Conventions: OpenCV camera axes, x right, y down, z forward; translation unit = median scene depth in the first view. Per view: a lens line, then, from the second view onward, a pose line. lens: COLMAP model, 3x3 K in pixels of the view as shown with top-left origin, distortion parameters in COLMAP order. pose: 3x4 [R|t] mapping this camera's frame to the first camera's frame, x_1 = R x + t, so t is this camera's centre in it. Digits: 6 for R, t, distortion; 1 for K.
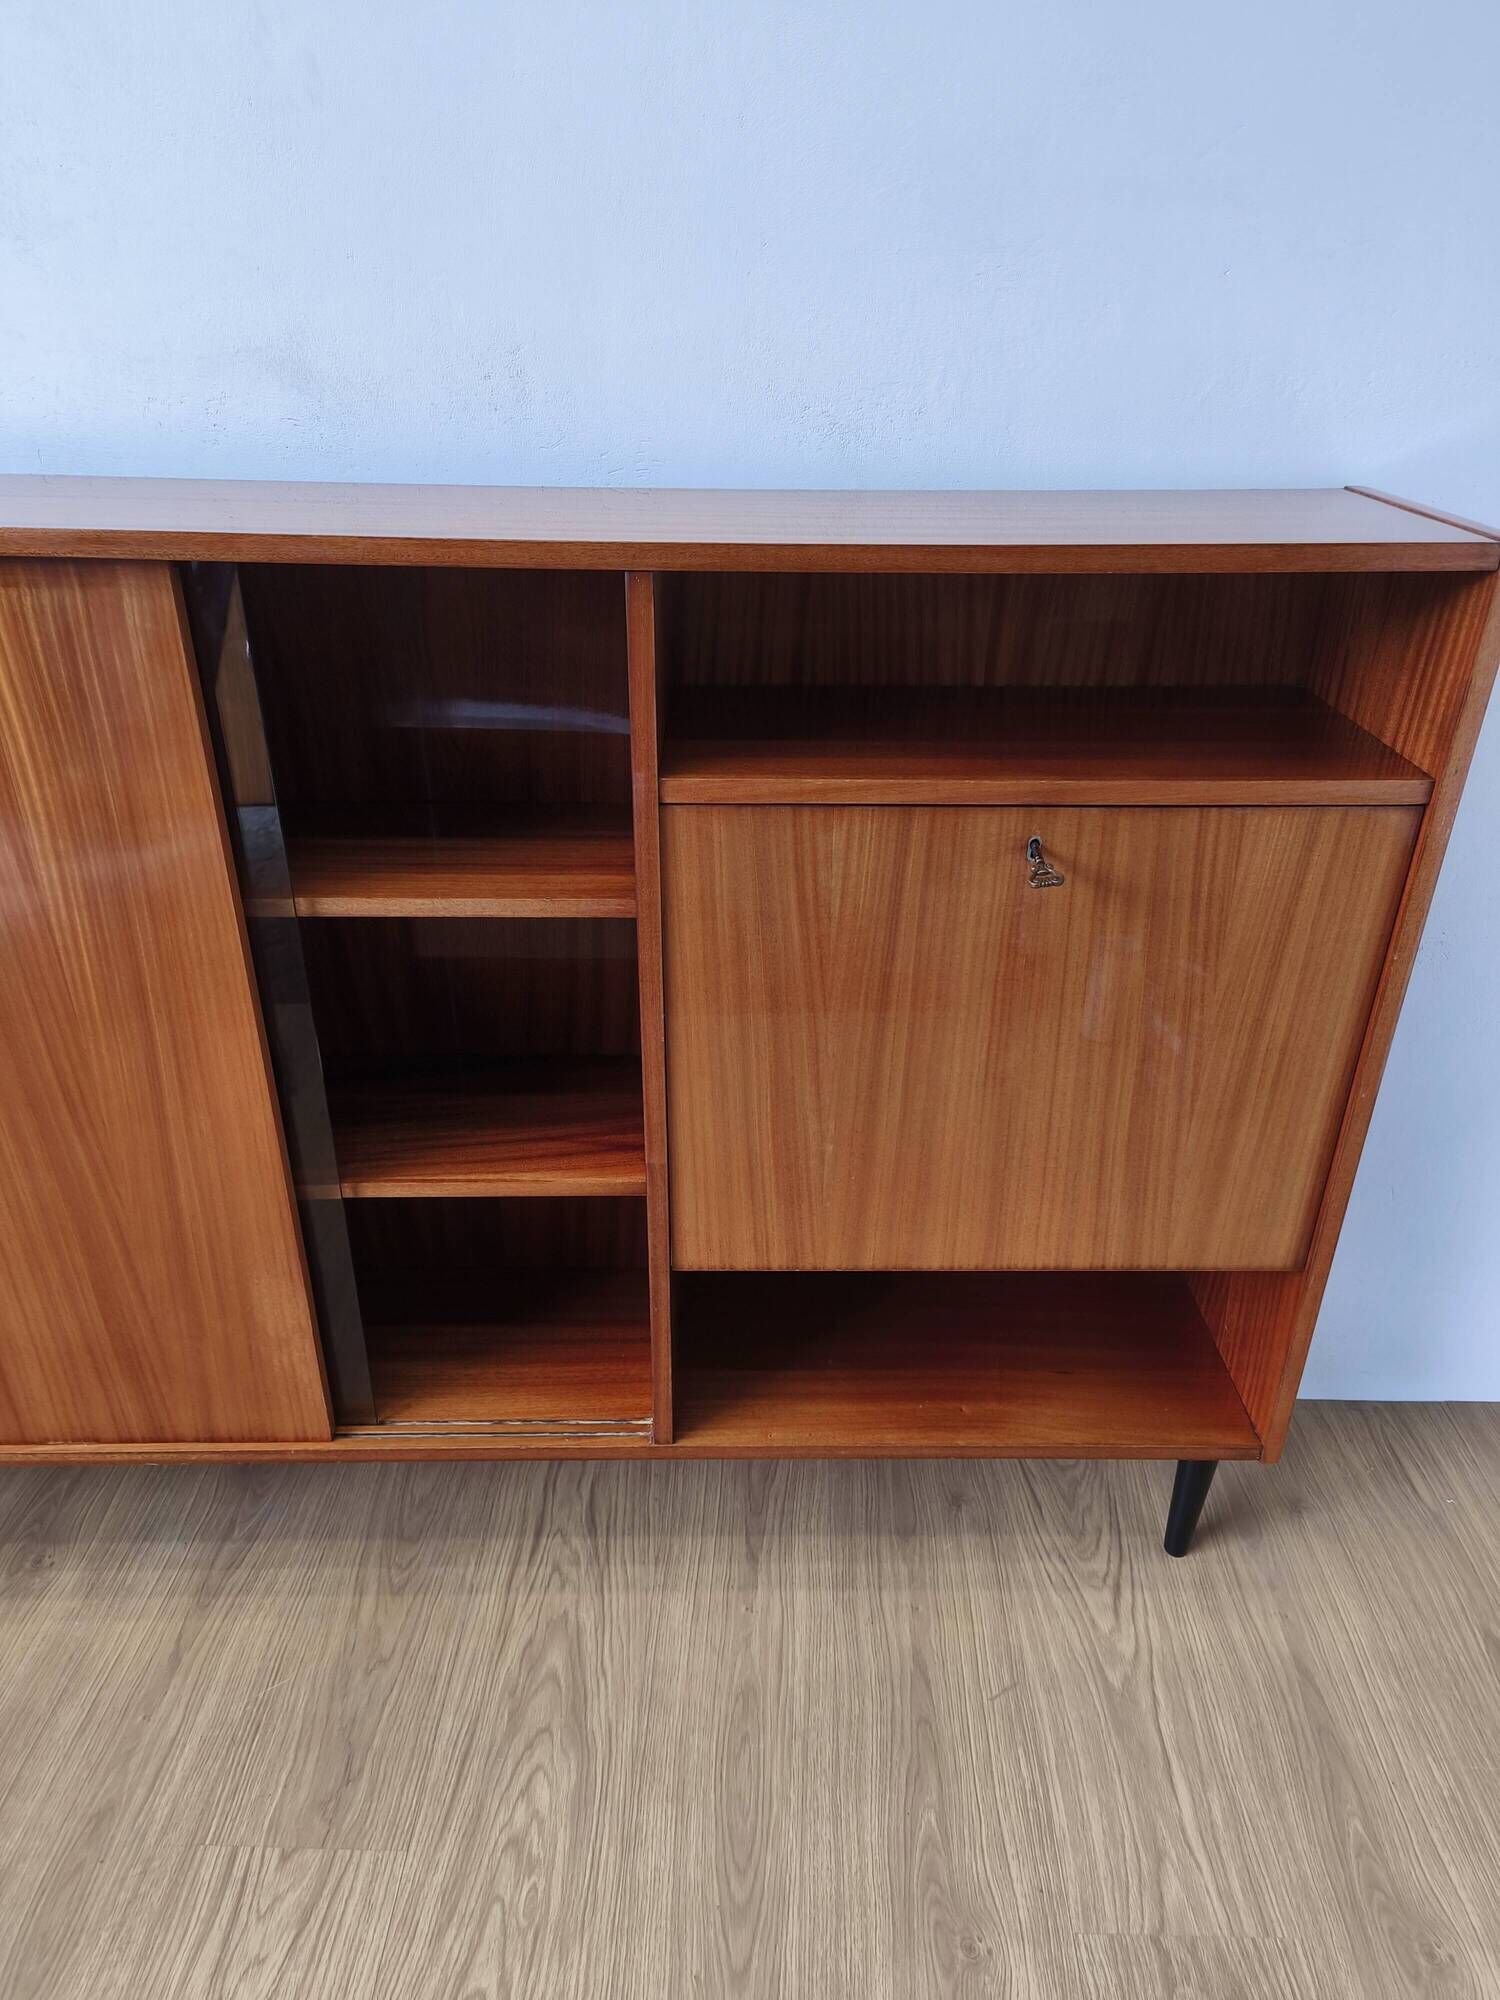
lens RADIAL K [[1309.2, 0, 759.5], [0, 1309.2, 1012.0], [0, 0, 1]] dist [0.075784, -0.068516]
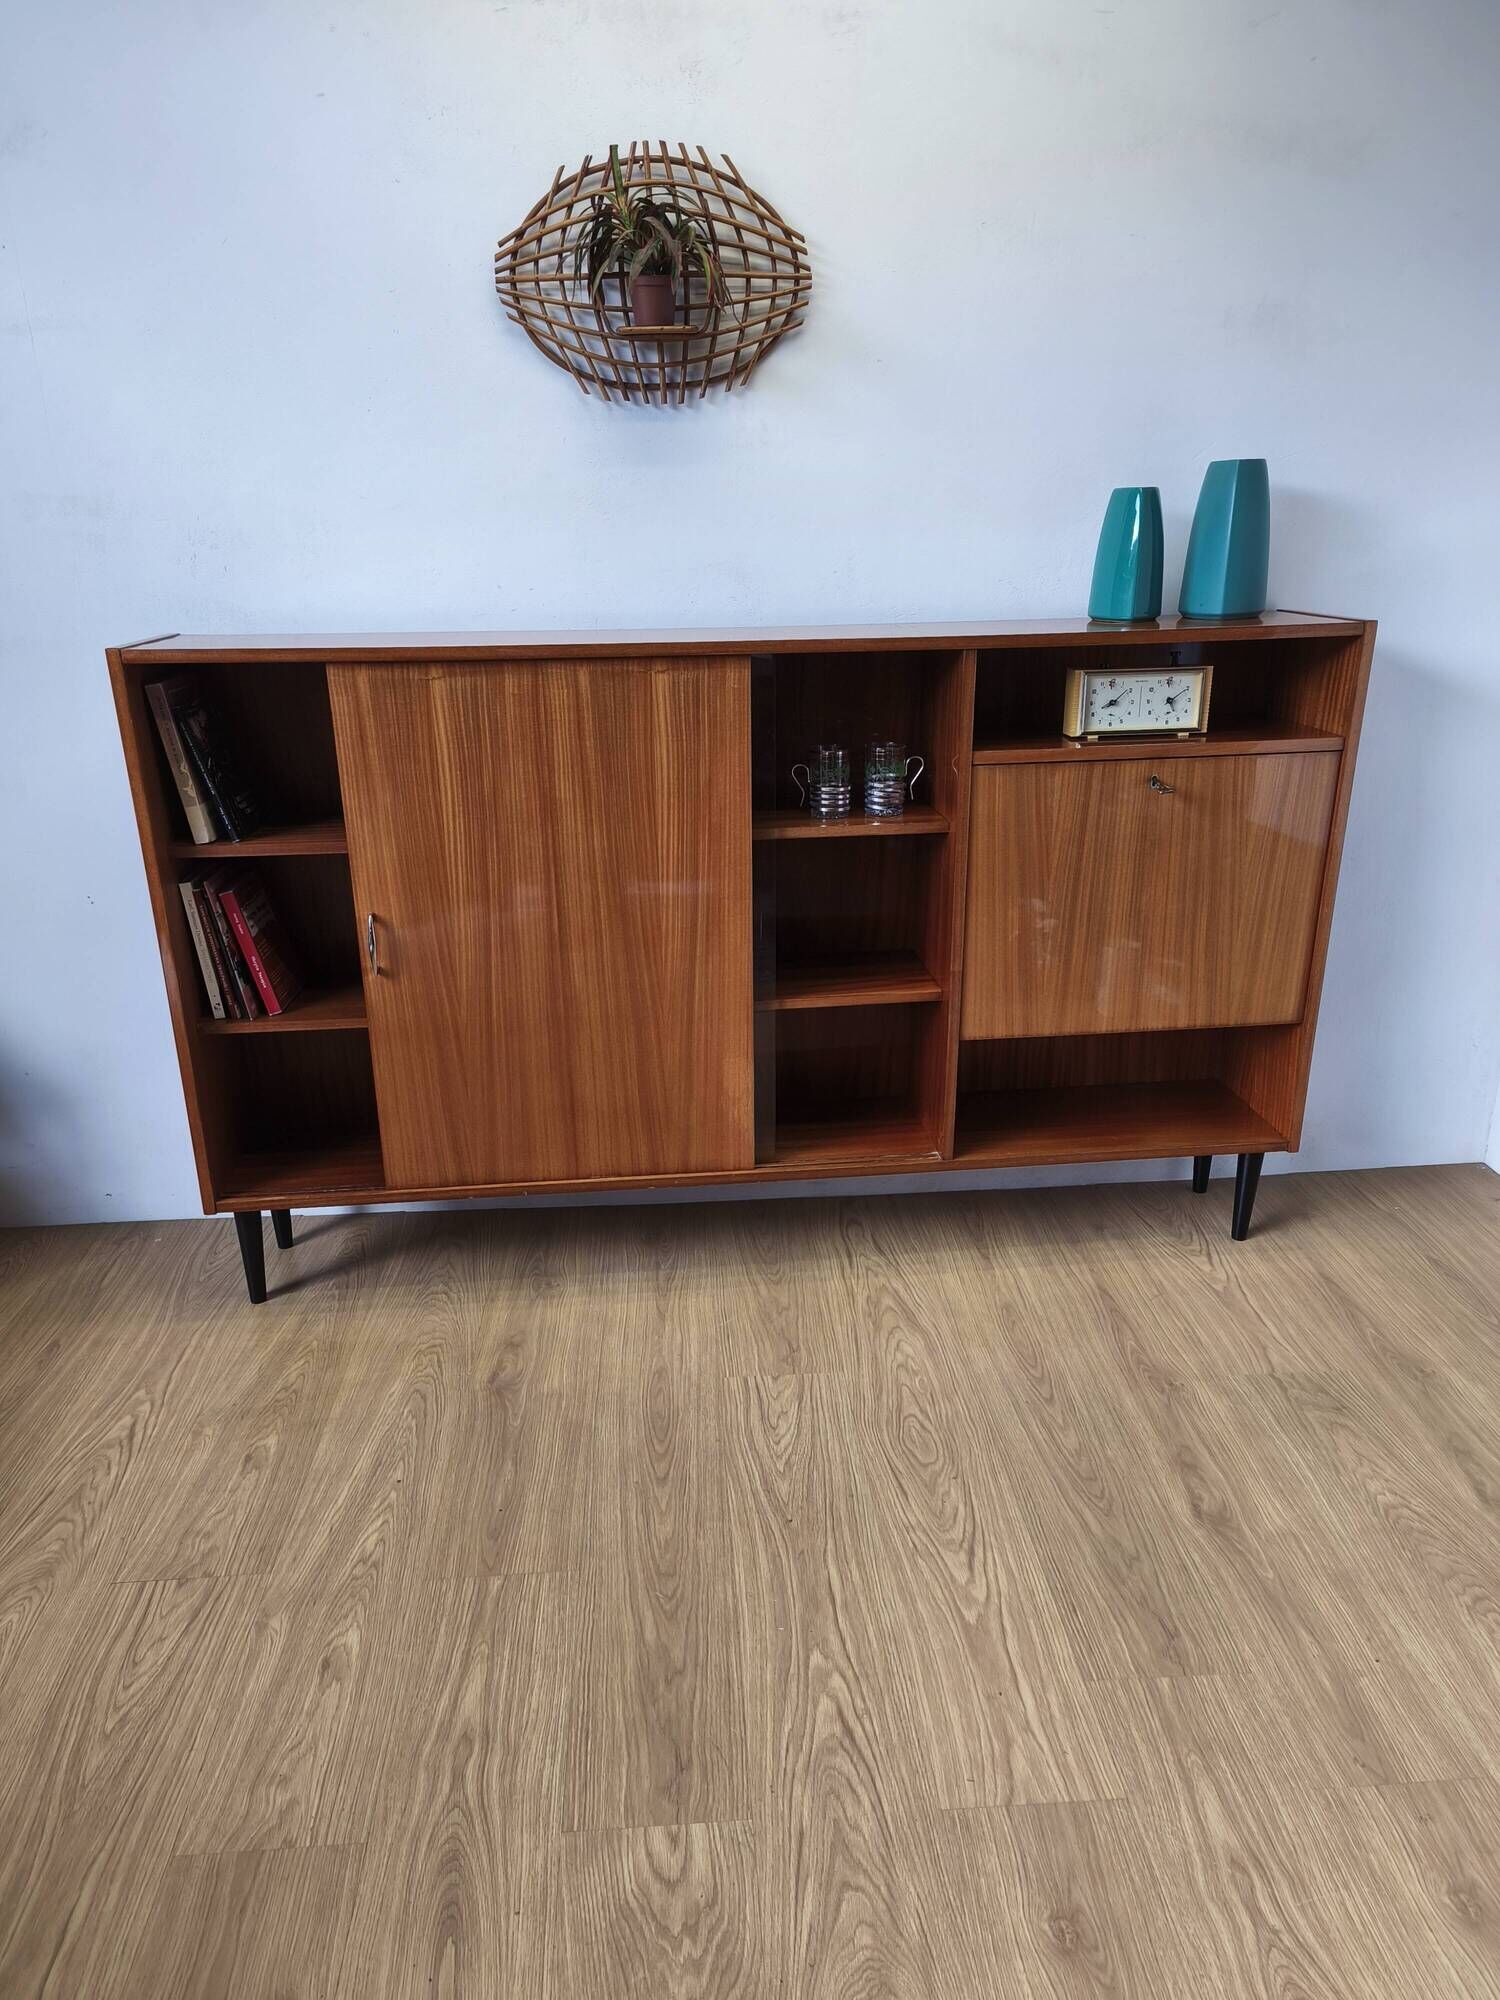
lens RADIAL K [[1309.2, 0, 748.8], [0, 1309.2, 1011.3], [0, 0, 1]] dist [0.075784, -0.068516]
pose [[0.995974, -0.055010, 0.070785, -0.472621], [0.064309, 0.988533, -0.136626, 0.381324], [-0.062458, 0.140628, 0.988090, -0.743984]]
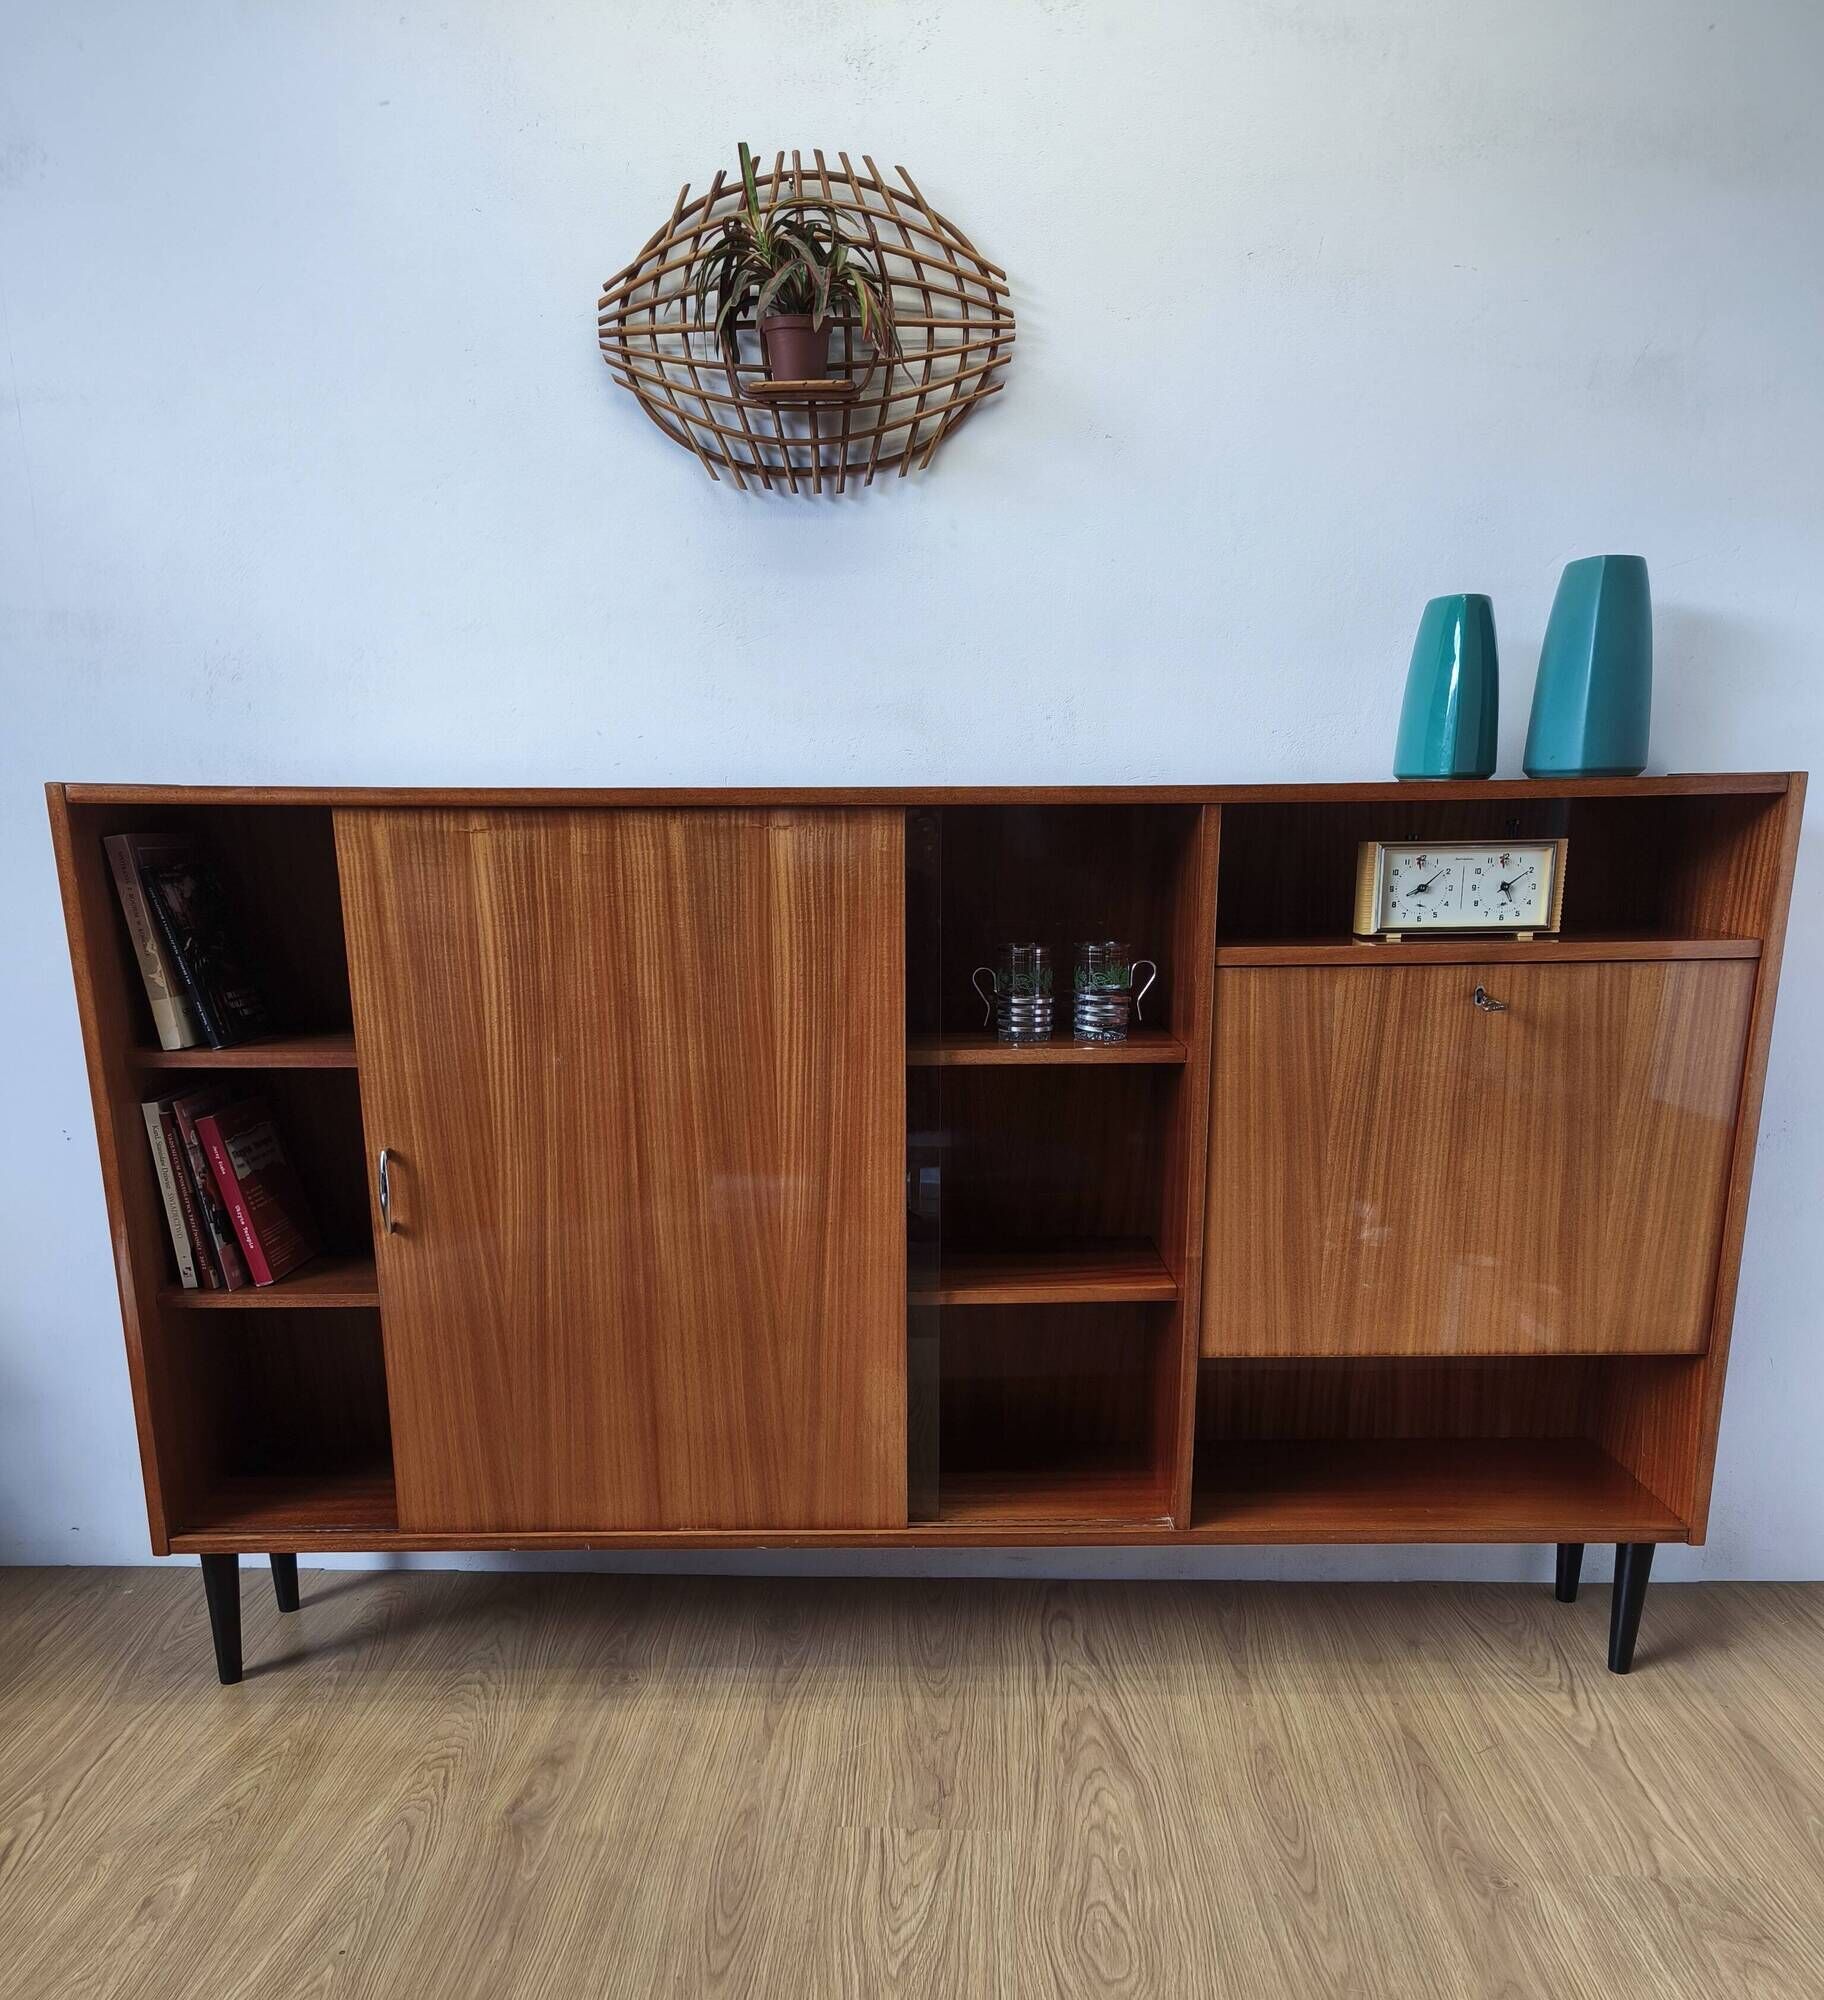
lens RADIAL K [[1595.7, 0, 916.4], [0, 1595.7, 1227.1], [0, 0, 1]] dist [0.070120, -0.056104]
pose [[0.999758, -0.016912, -0.014104, -0.311861], [0.013273, 0.973840, -0.226846, 0.417978], [0.017572, 0.226604, 0.973828, -0.523527]]
